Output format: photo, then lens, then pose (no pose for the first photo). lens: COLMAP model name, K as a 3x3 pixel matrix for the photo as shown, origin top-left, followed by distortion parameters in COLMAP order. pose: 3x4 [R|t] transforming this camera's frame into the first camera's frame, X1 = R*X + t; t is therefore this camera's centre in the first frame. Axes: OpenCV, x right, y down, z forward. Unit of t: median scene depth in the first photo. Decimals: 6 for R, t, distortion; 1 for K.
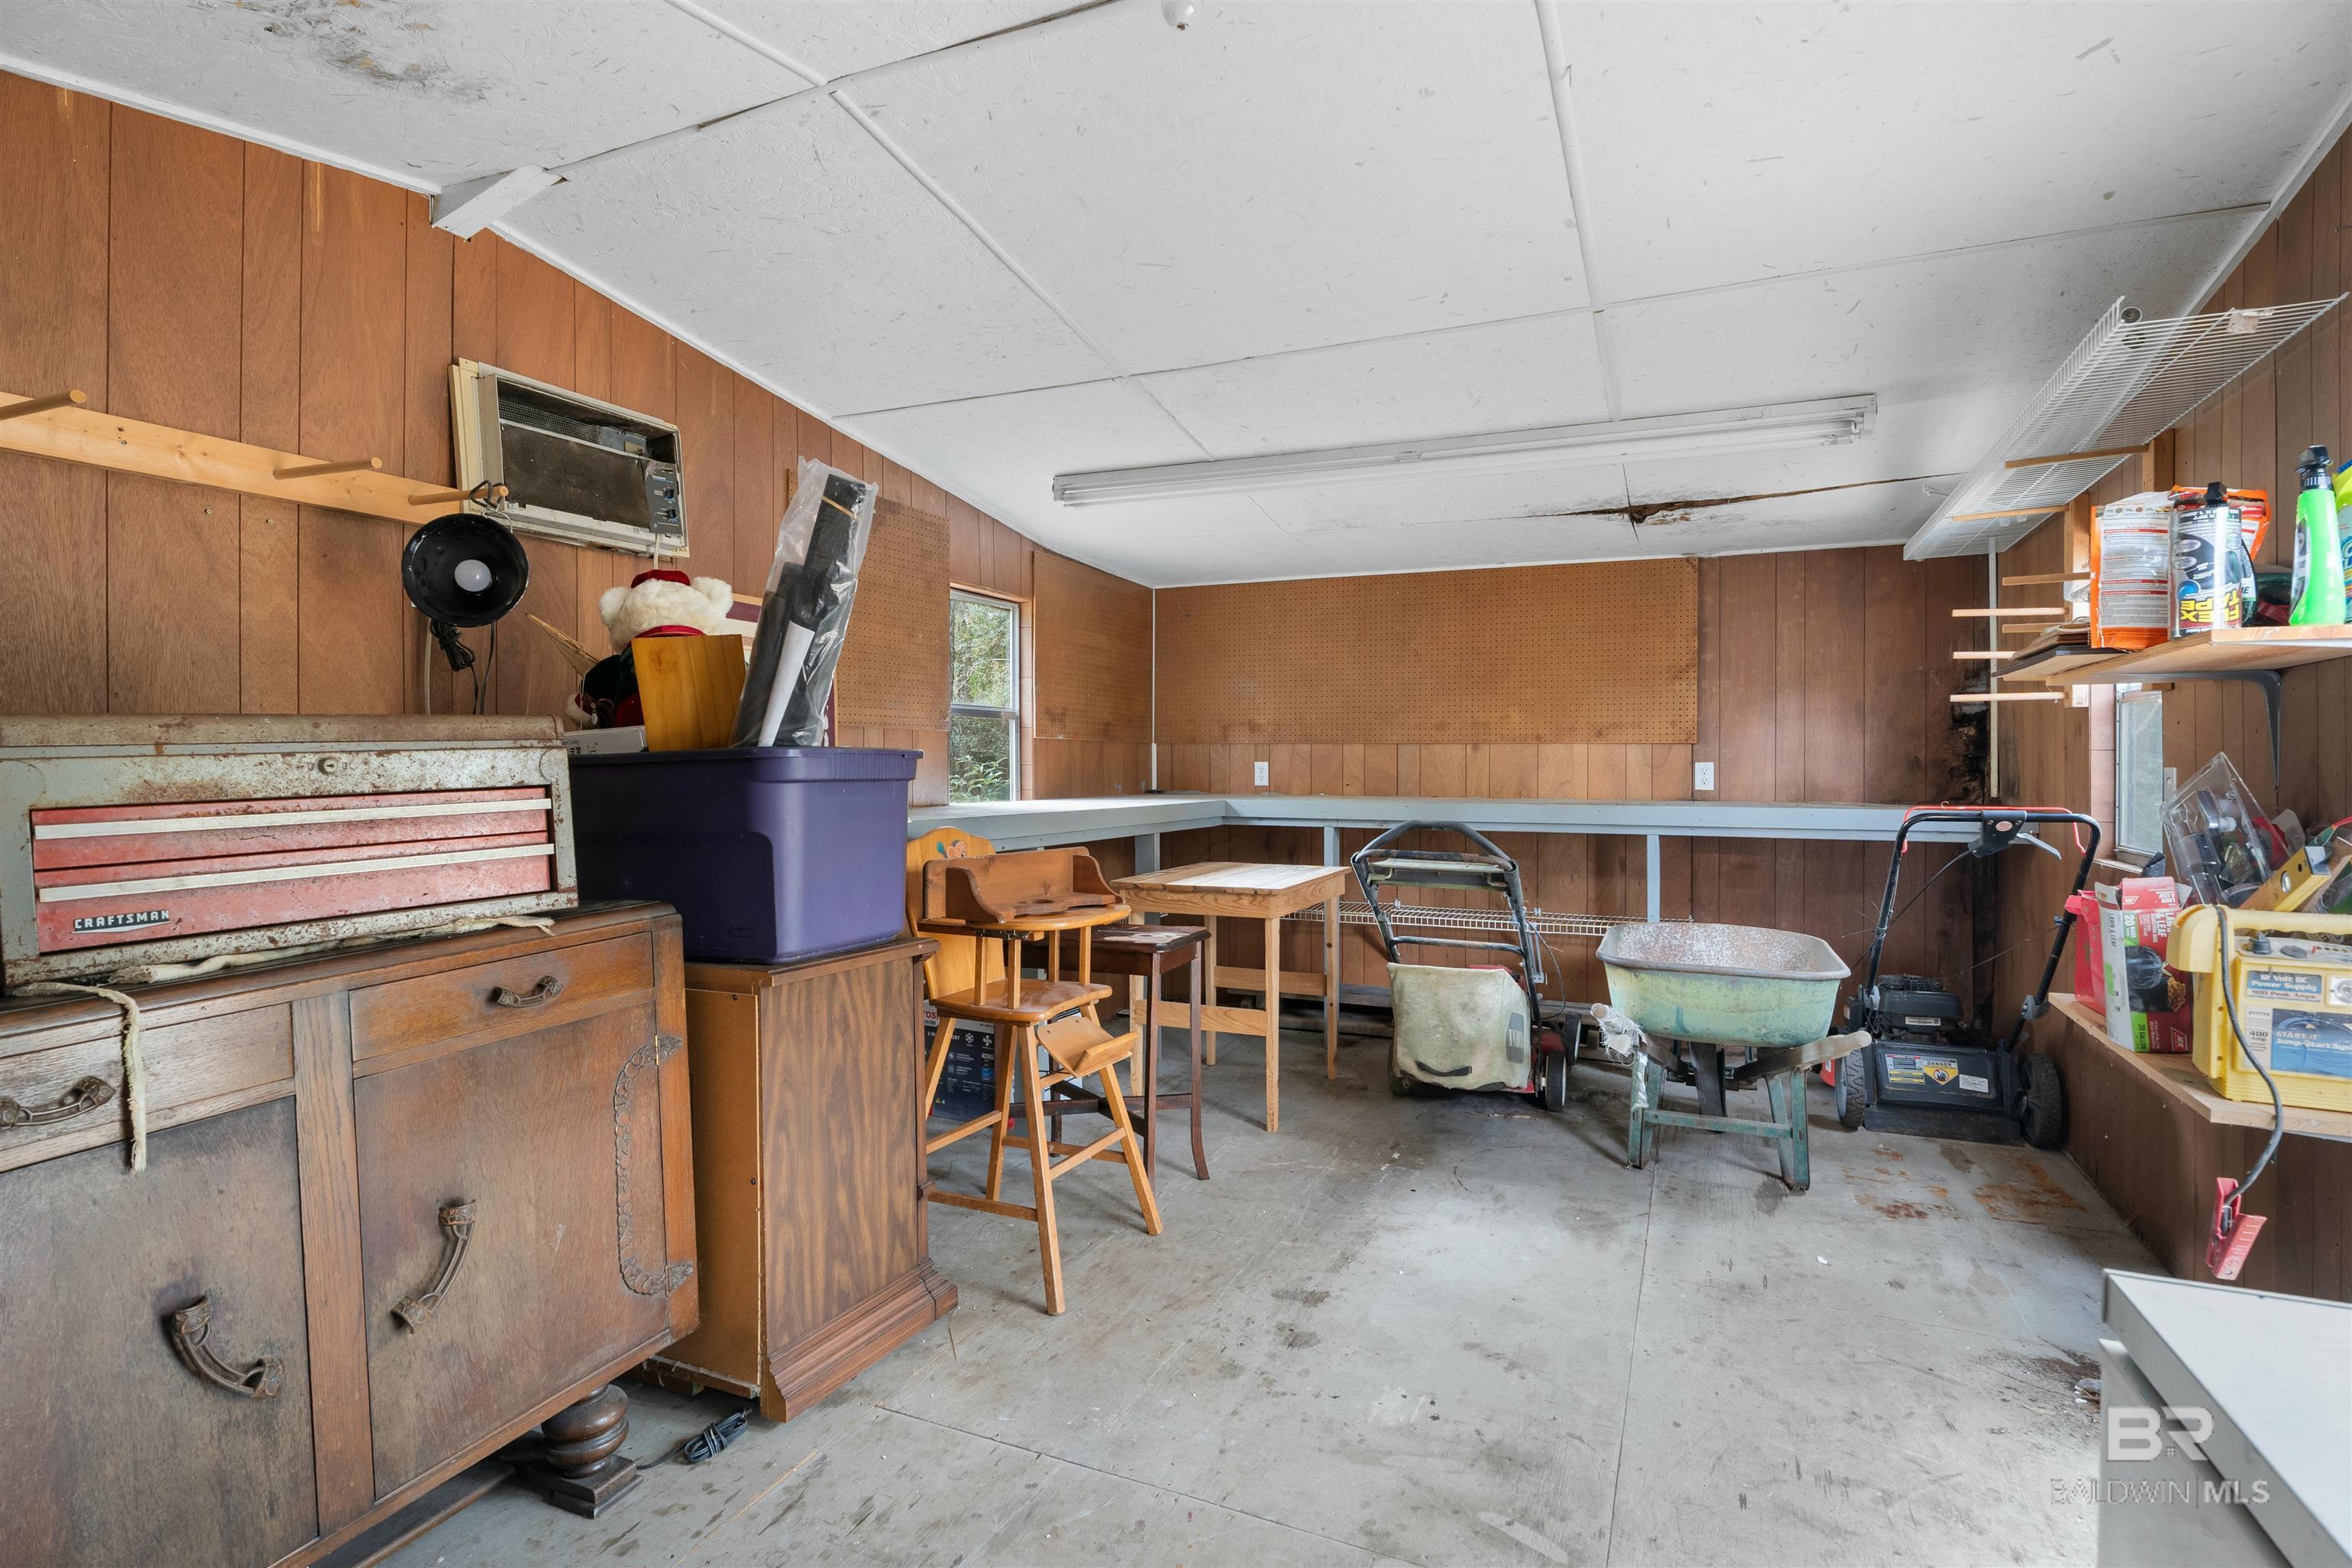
lens RADIAL K [[1163.7, 0, 1177.3], [0, 1163.7, 761.8], [0, 0, 1]] dist [-0.000628, 0.000547]
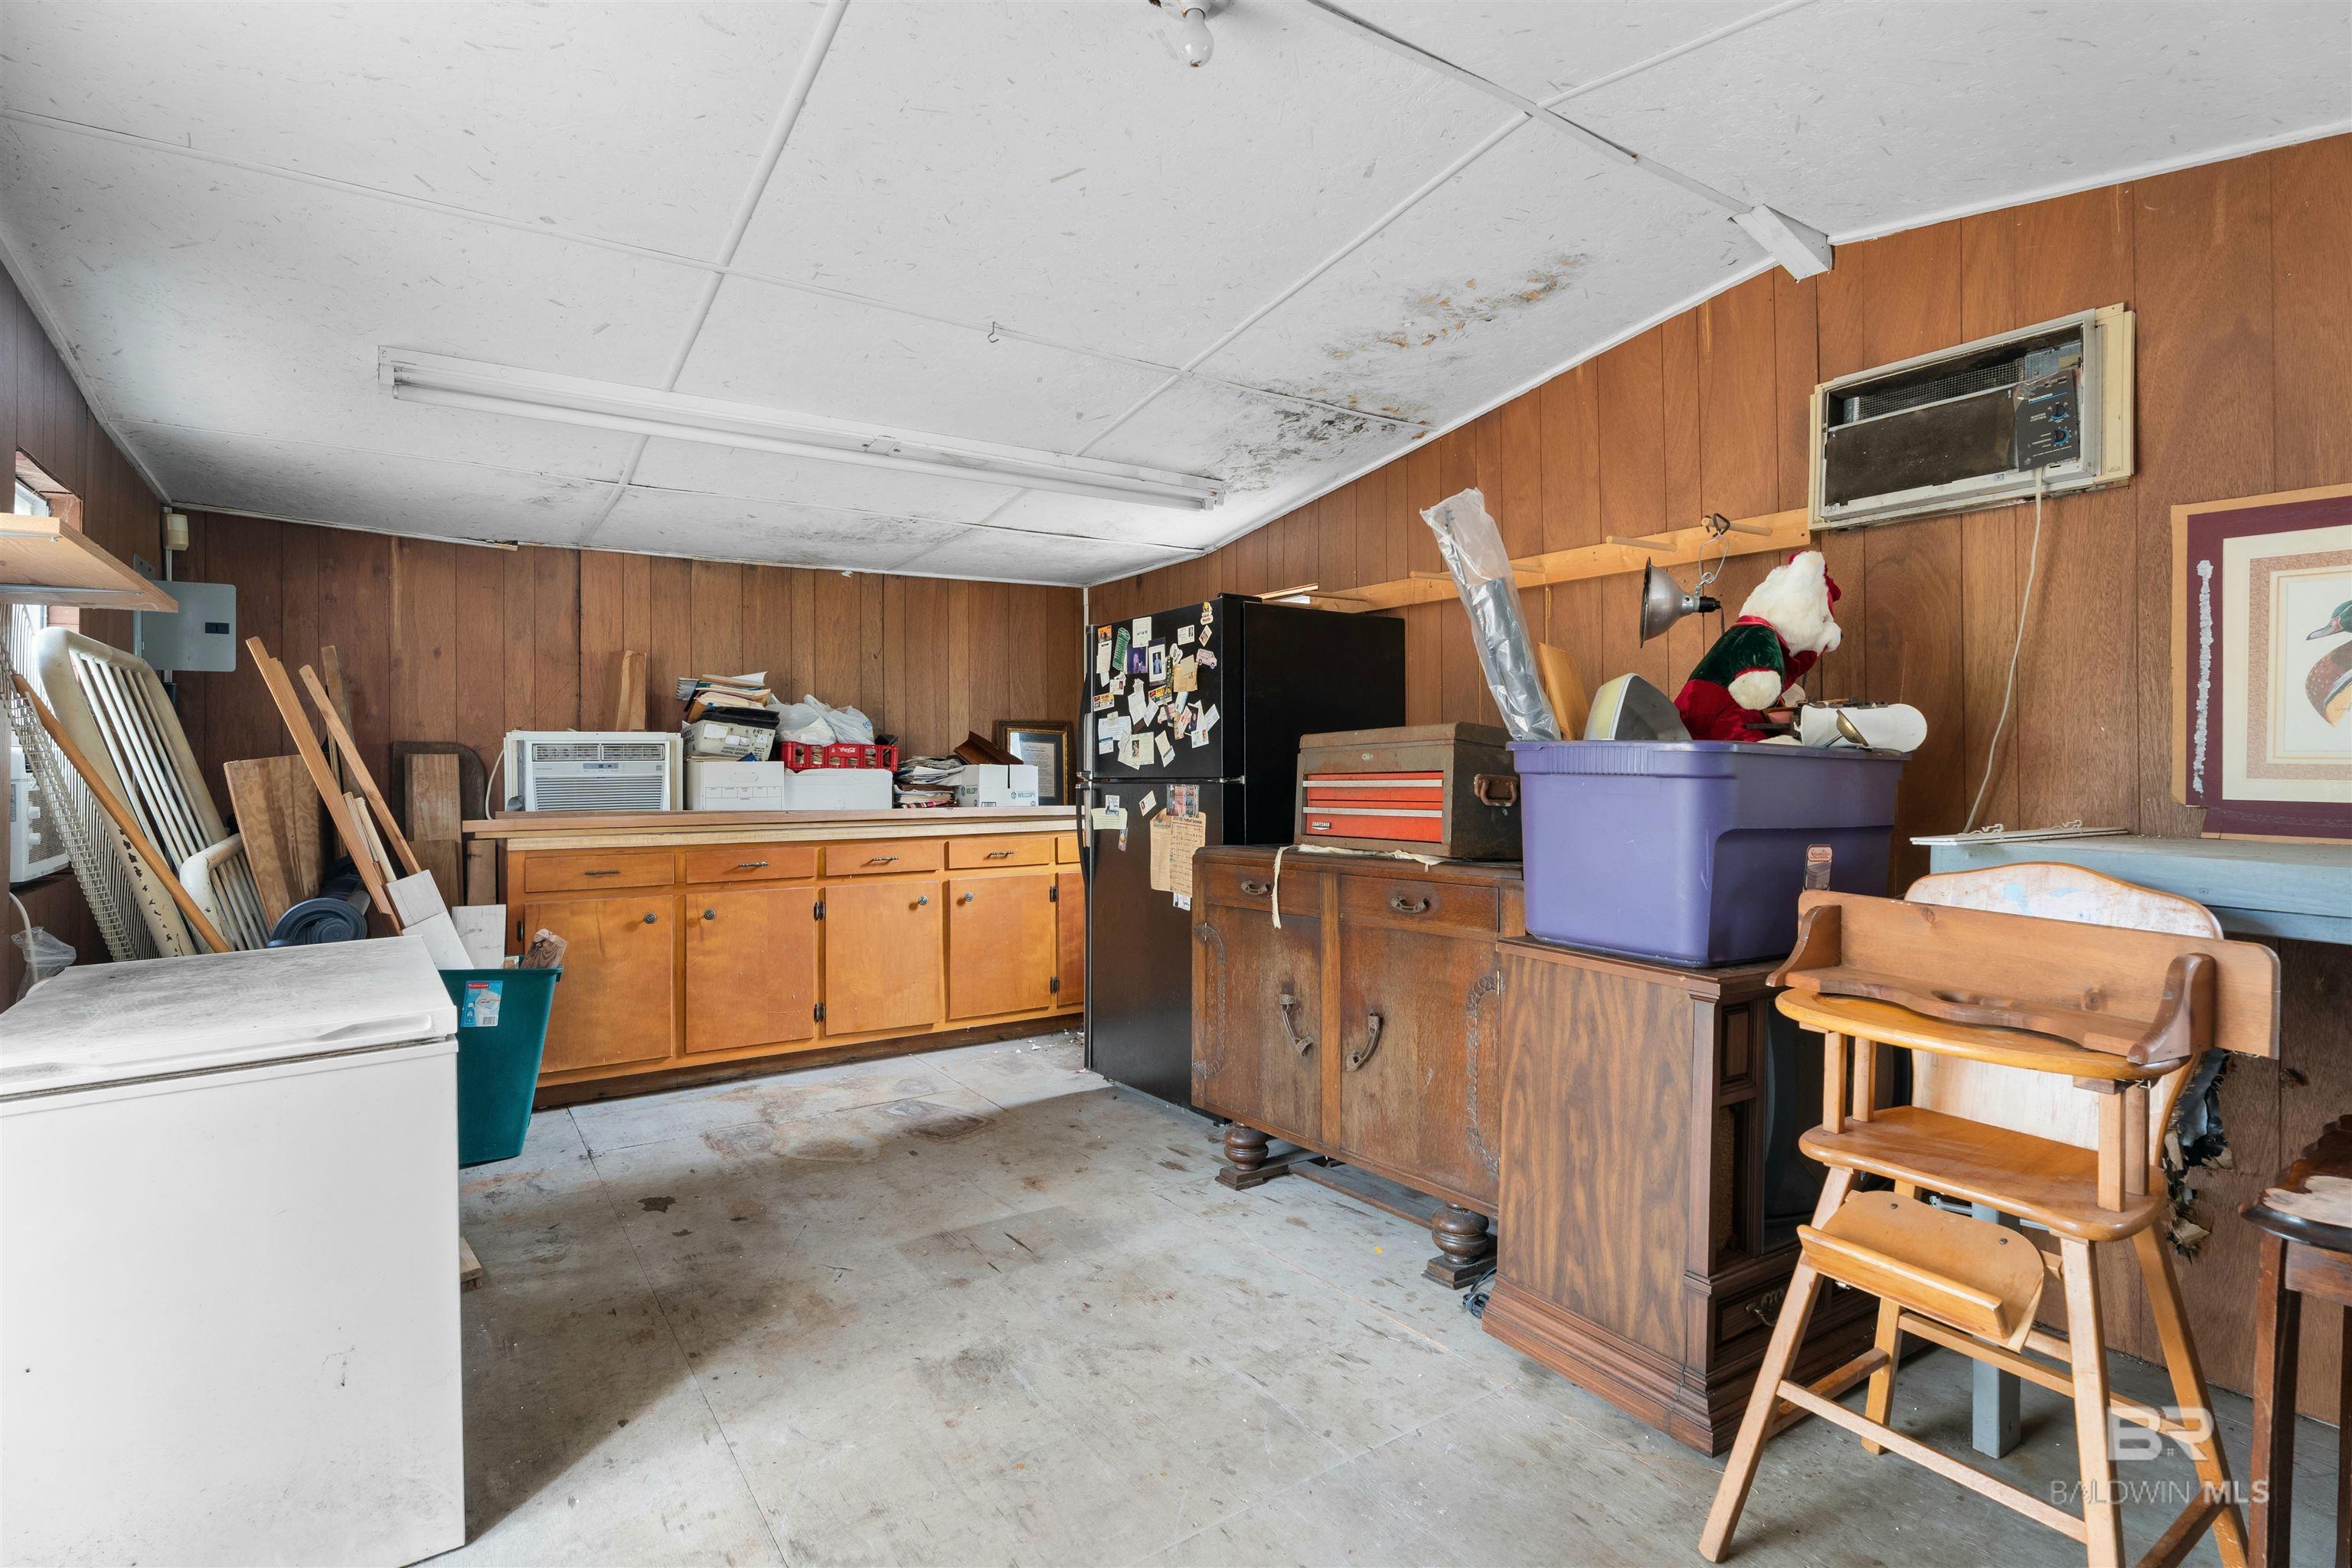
lens RADIAL K [[1163.7, 0, 1177.3], [0, 1163.7, 761.8], [0, 0, 1]] dist [-0.000628, 0.000547]
pose [[-0.529053, 0.004016, -0.848580, 0.716975], [0.000683, 0.999990, 0.004307, 0.001829], [0.848589, 0.001699, -0.529050, 1.218503]]
